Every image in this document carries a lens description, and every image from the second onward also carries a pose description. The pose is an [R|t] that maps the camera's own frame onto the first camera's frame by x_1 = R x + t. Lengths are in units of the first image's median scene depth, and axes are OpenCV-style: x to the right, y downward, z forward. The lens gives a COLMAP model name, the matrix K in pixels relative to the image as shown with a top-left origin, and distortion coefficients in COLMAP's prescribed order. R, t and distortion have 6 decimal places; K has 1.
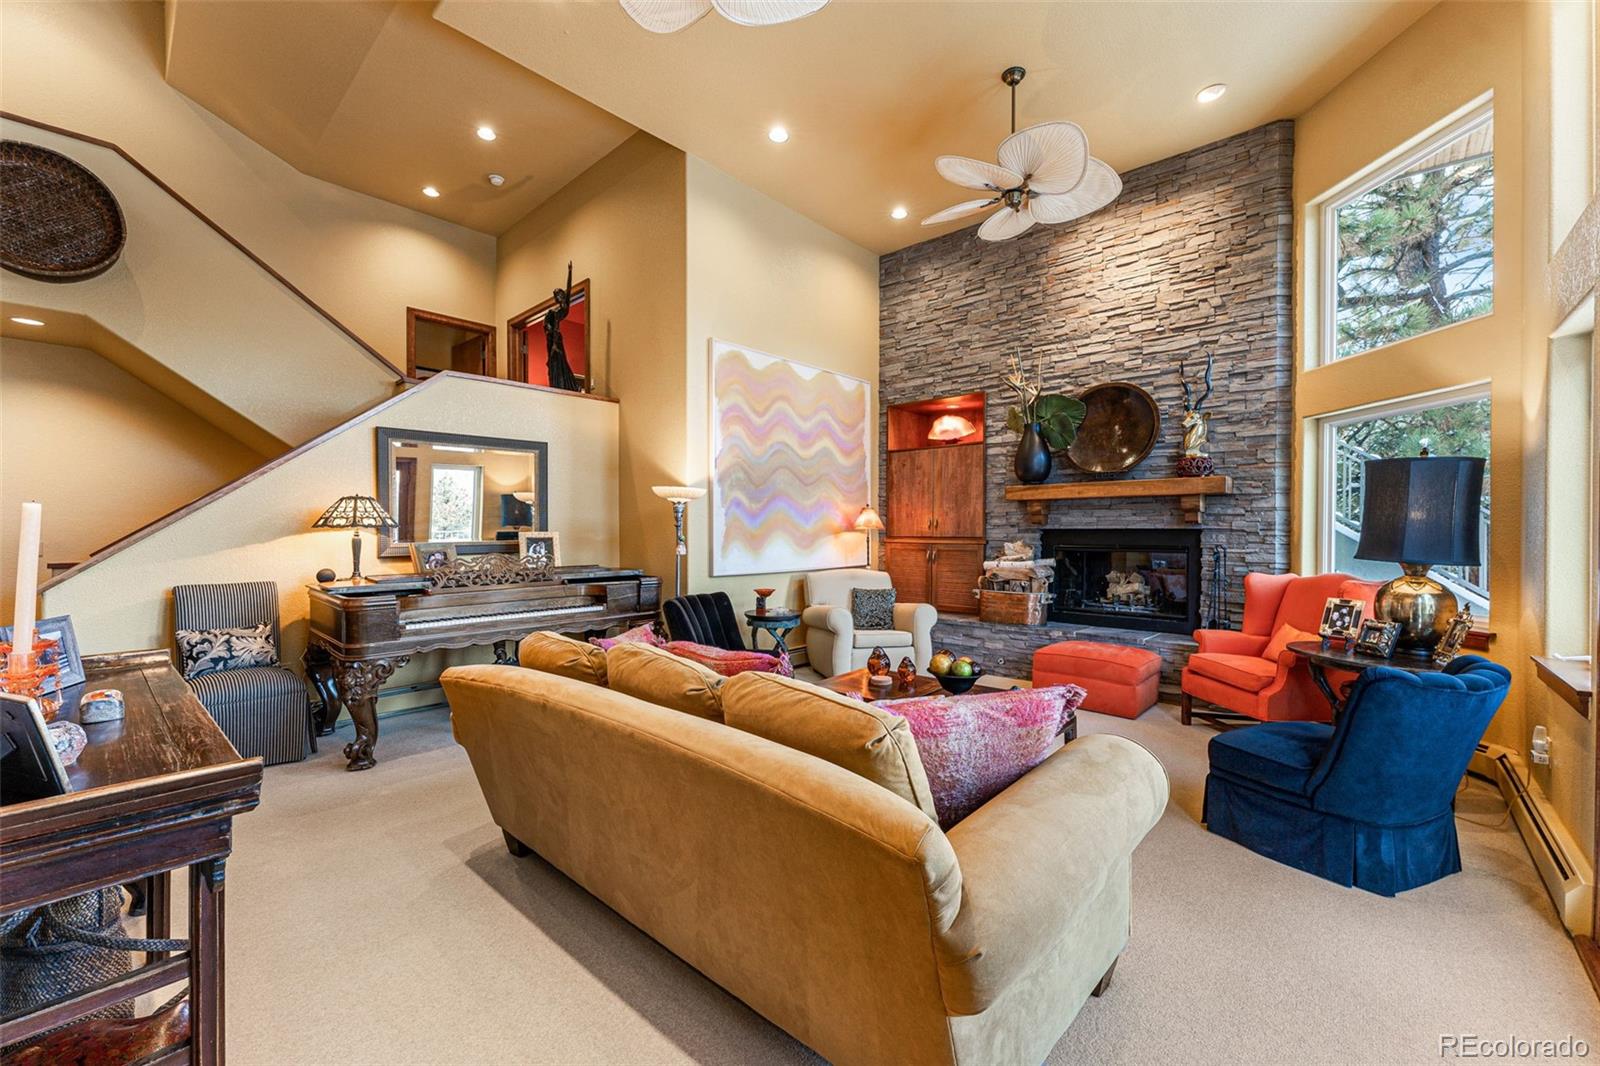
lens RADIAL K [[641.7, 0, 804.2], [0, 641.7, 534.7], [0, 0, 1]] dist [0.001997, -0.000307]
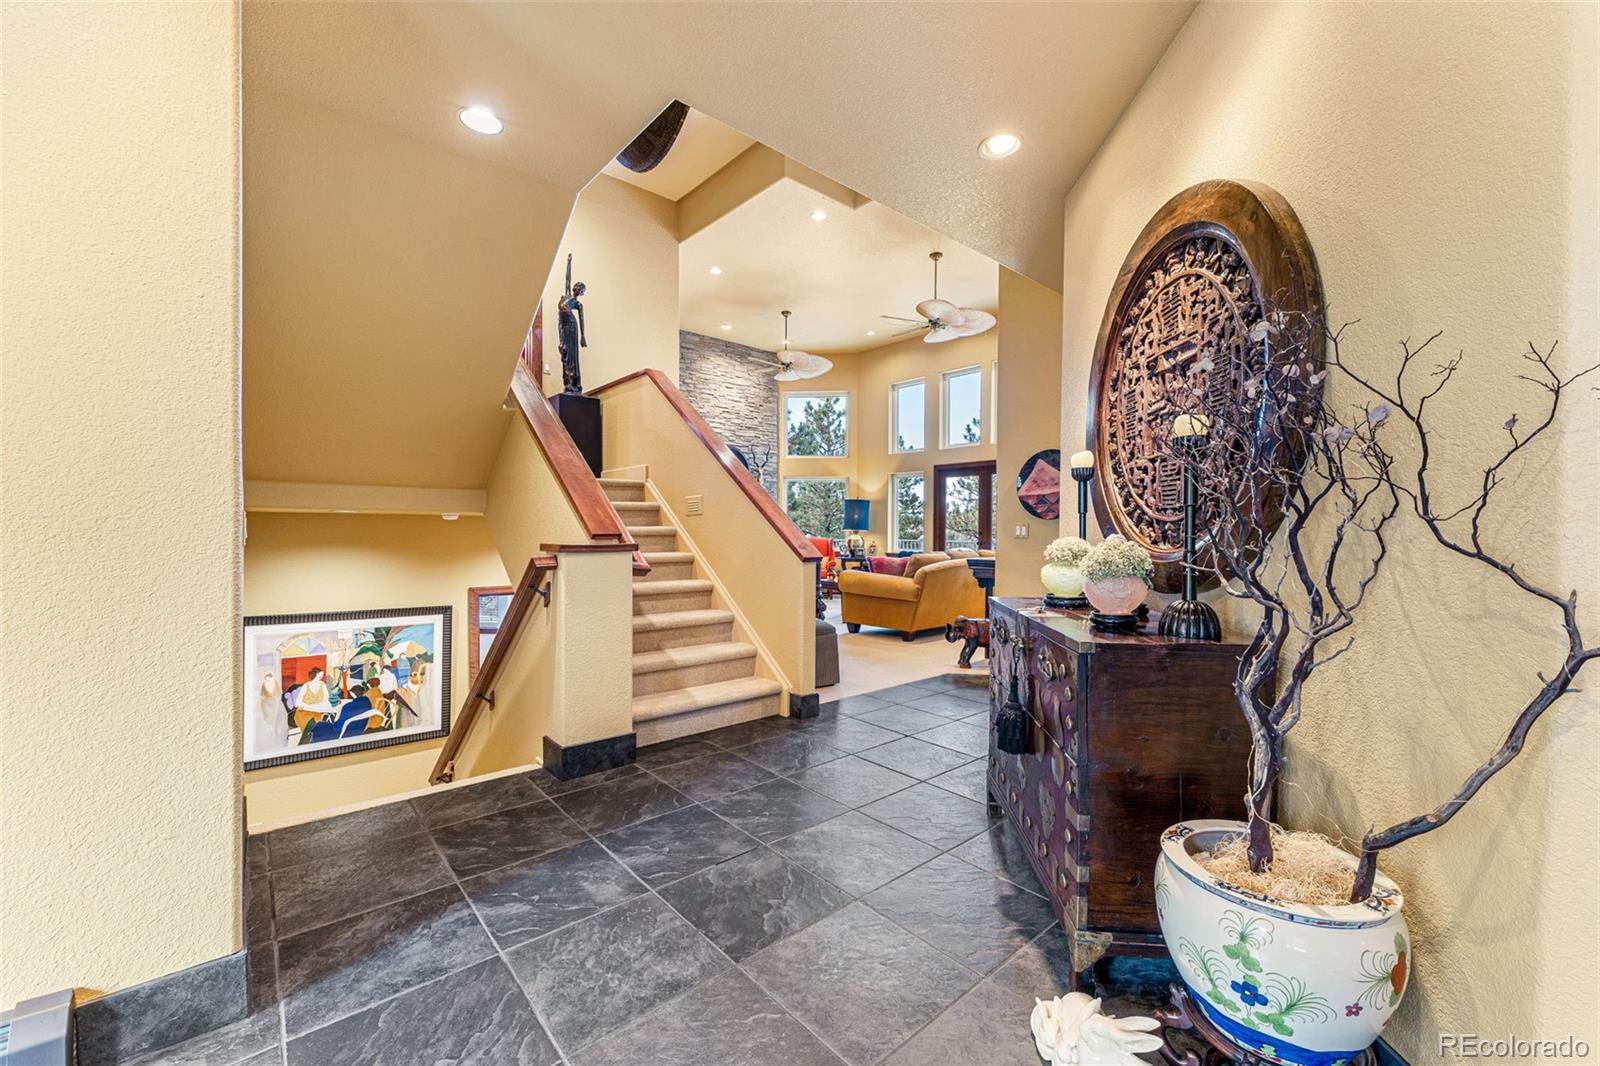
lens RADIAL K [[641.7, 0, 800.0], [0, 641.7, 534.2], [0, 0, 1]] dist [0.001997, -0.000307]
pose [[0.123172, -0.000320, 0.992385, -1.454470], [0.005046, 0.999987, -0.000304, 0.037663], [-0.992372, 0.005045, 0.123172, 0.534752]]
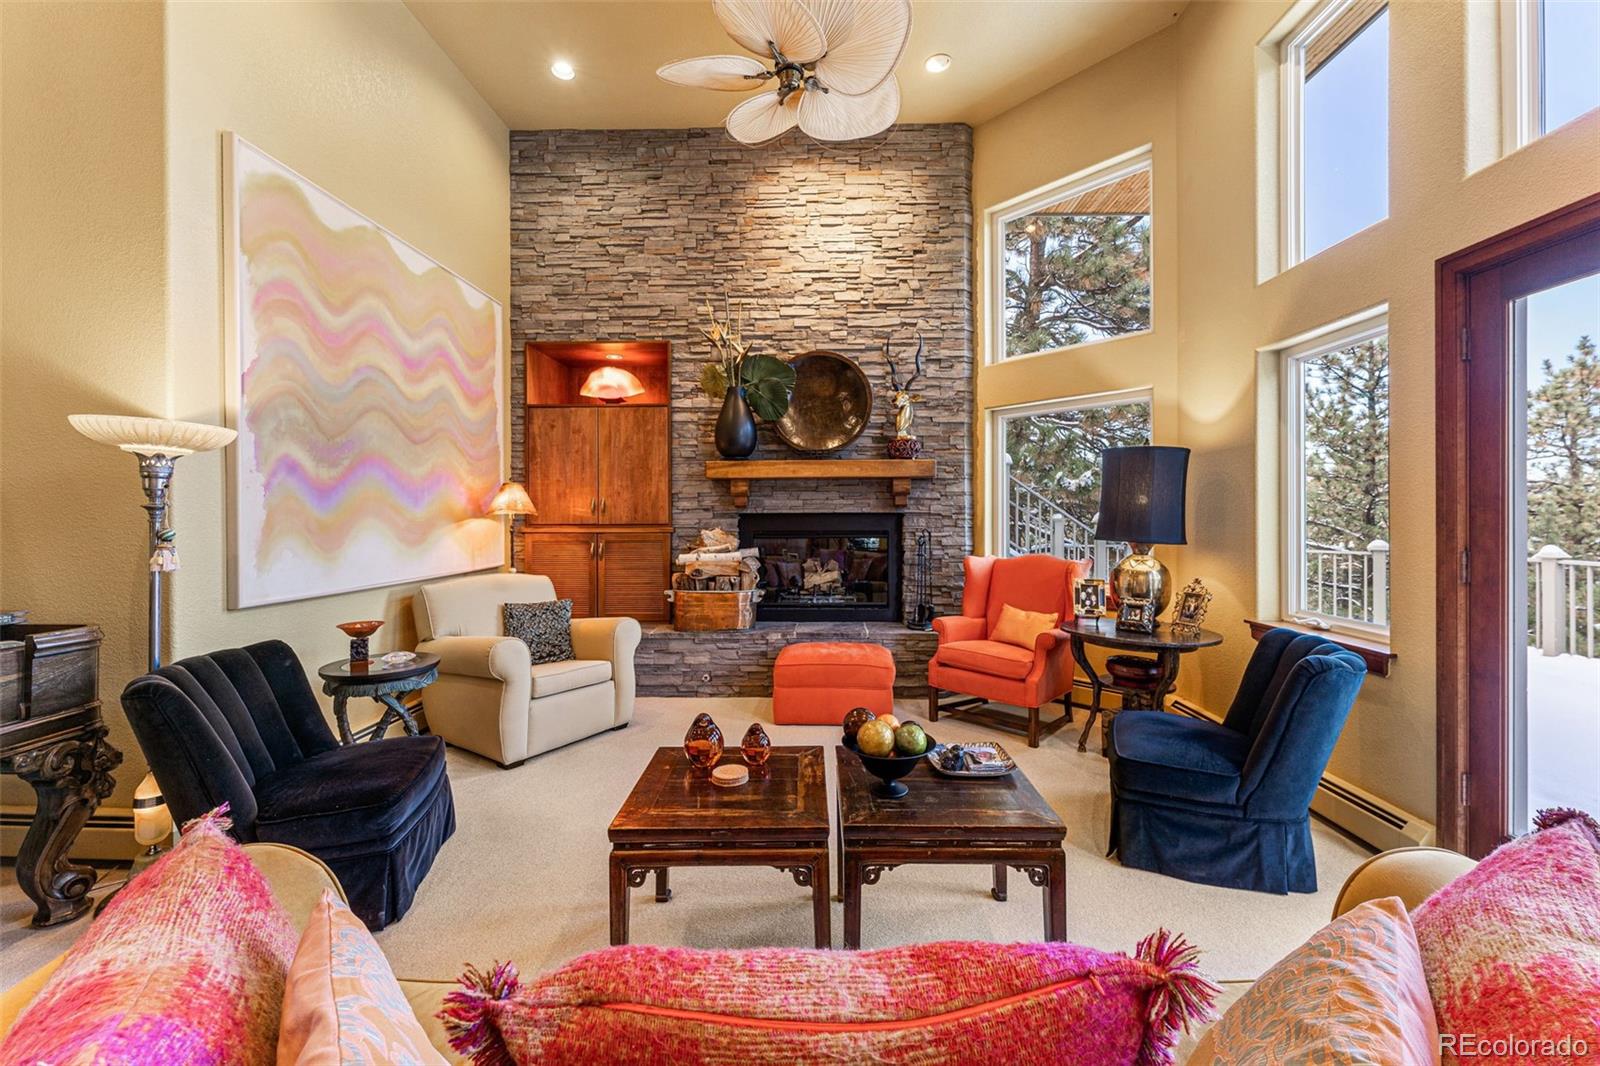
lens RADIAL K [[641.7, 0, 798.5], [0, 641.7, 517.2], [0, 0, 1]] dist [0.001997, -0.000307]
pose [[0.763924, -0.005870, 0.645280, -0.129059], [0.008752, 0.999961, -0.001265, -0.002308], [-0.645247, 0.006614, 0.763945, 0.328727]]
